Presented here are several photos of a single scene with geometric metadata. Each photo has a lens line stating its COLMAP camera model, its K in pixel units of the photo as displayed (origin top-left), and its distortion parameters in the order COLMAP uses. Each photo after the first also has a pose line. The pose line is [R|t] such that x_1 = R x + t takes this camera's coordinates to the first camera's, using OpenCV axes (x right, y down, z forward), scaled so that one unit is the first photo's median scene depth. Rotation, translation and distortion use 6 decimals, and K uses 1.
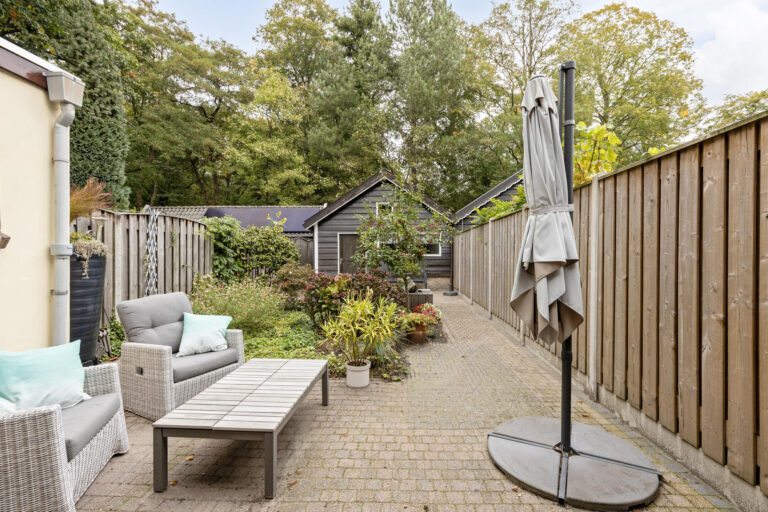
lens RADIAL K [[346.3, 0, 393.6], [0, 346.3, 252.8], [0, 0, 1]] dist [-0.000780, -0.000229]
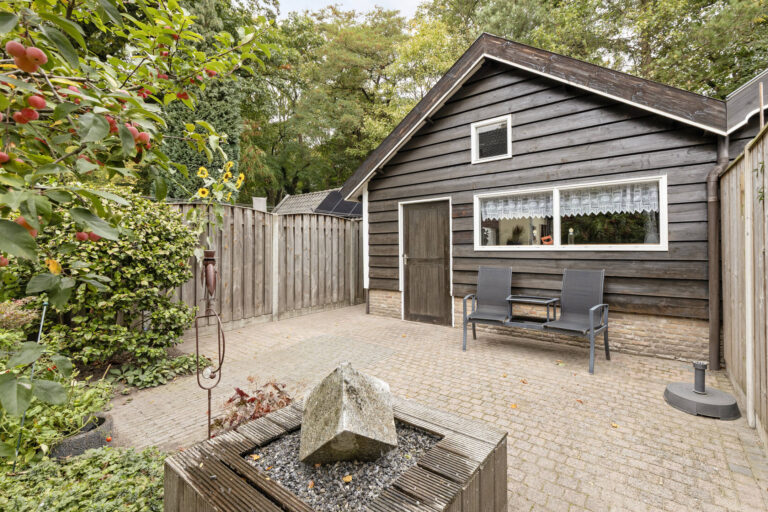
lens RADIAL K [[353.5, 0, 383.1], [0, 353.5, 239.7], [0, 0, 1]] dist [0.003606, 0.000134]
pose [[0.803985, -0.015268, -0.594453, 0.118408], [0.009649, 0.999874, -0.012631, 0.001599], [0.594571, 0.004419, 0.804031, 0.580934]]
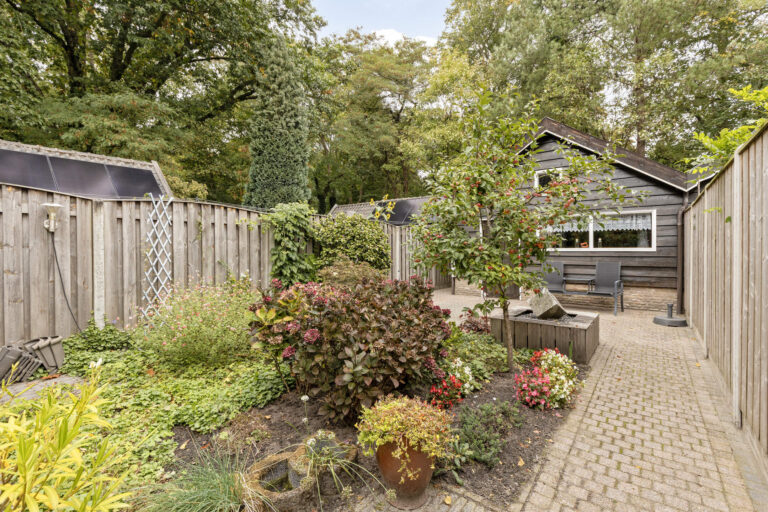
lens RADIAL K [[349.7, 0, 382.4], [0, 349.7, 246.1], [0, 0, 1]] dist [0.002785, 0.000419]
pose [[0.813135, -0.003901, -0.582062, 0.104539], [0.002433, 0.999992, -0.003303, 0.002129], [0.582070, 0.001269, 0.813138, 0.267555]]
